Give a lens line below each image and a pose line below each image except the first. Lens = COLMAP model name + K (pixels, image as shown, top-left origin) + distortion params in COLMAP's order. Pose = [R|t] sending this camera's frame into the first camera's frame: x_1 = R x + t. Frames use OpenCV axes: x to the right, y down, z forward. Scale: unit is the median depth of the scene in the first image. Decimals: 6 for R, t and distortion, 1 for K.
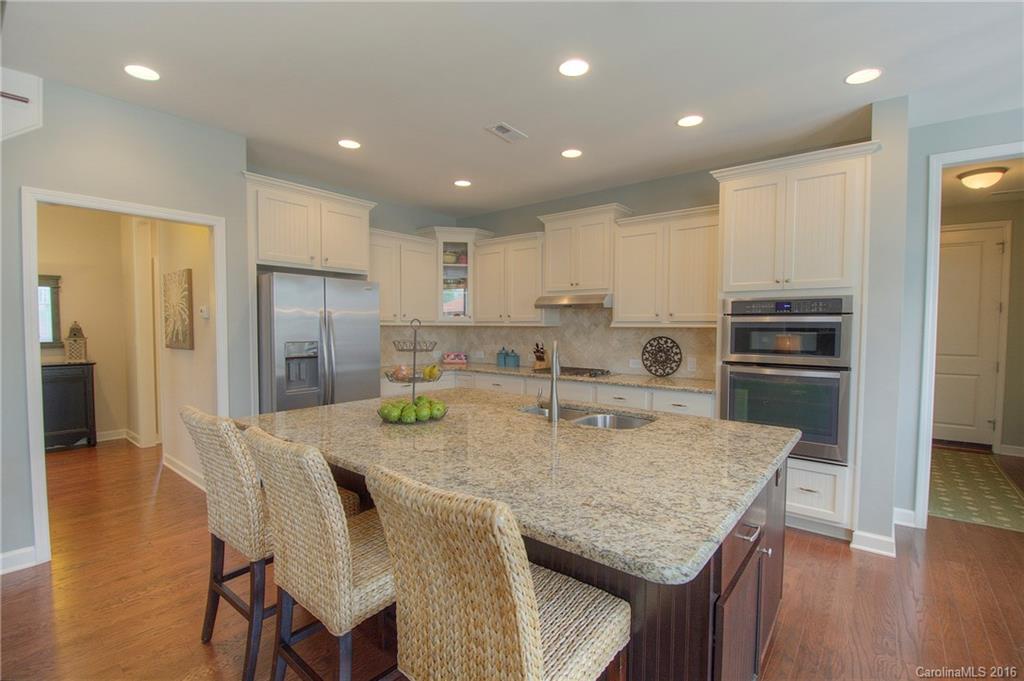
lens RADIAL K [[454.1, 0, 517.6], [0, 454.1, 343.3], [0, 0, 1]] dist [0.002450, -0.015999]
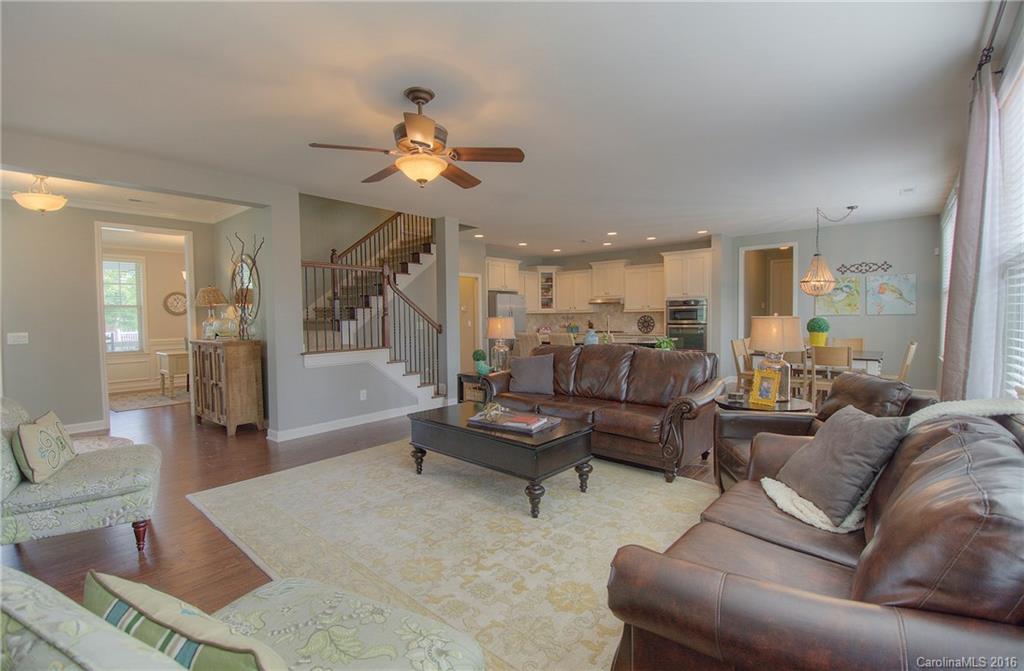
lens RADIAL K [[467.8, 0, 512.0], [0, 467.8, 335.5], [0, 0, 1]] dist [0.001427, -0.017618]
pose [[0.999563, -0.018615, -0.022949, -0.315613], [0.018668, 0.999824, 0.002065, 0.069577], [0.022907, -0.002492, 0.999734, -1.420138]]
